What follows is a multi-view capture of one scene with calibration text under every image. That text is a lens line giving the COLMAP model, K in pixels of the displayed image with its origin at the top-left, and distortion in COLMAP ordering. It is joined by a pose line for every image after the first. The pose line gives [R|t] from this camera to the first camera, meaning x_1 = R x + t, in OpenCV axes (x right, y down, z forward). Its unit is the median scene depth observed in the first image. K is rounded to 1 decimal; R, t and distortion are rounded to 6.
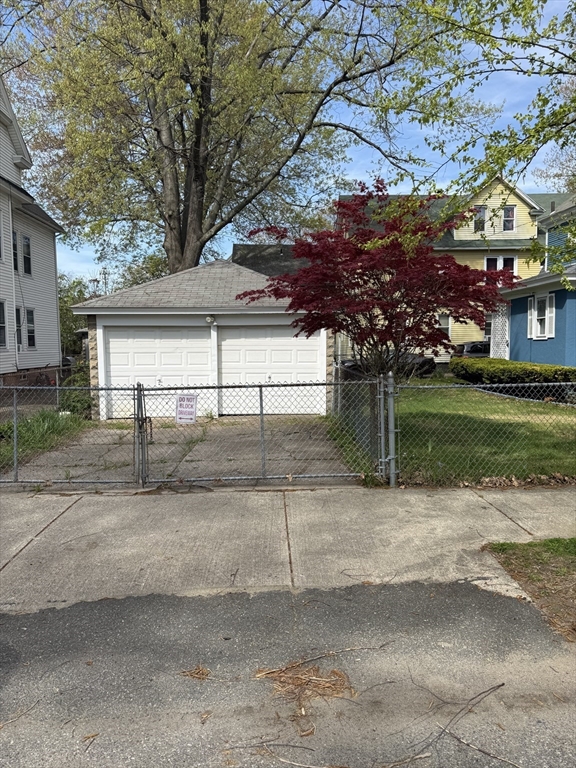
lens RADIAL K [[546.0, 0, 287.3], [0, 546.0, 382.2], [0, 0, 1]] dist [0.018566, -0.020545]
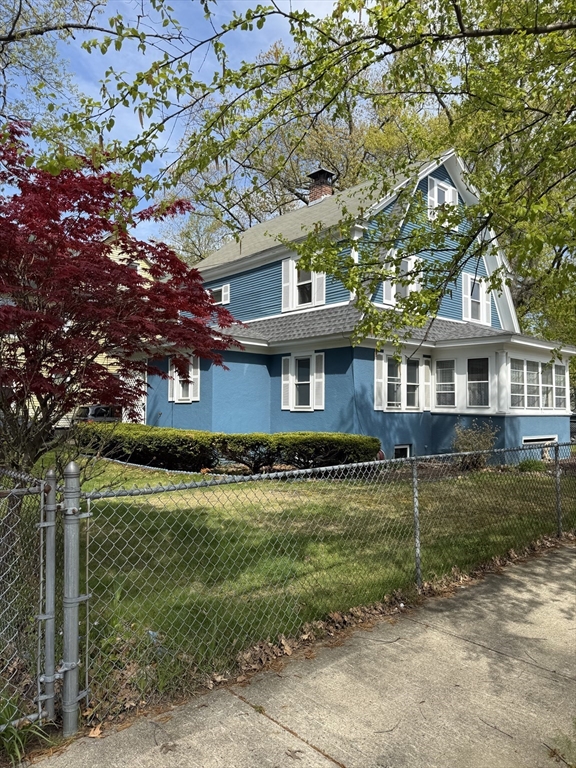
lens RADIAL K [[546.0, 0, 282.2], [0, 546.0, 379.1], [0, 0, 1]] dist [0.018566, -0.020545]
pose [[0.777445, 0.049022, 0.627037, 0.039237], [0.026741, 0.993480, -0.110826, -0.032404], [-0.628382, 0.102928, 0.771065, 0.532081]]
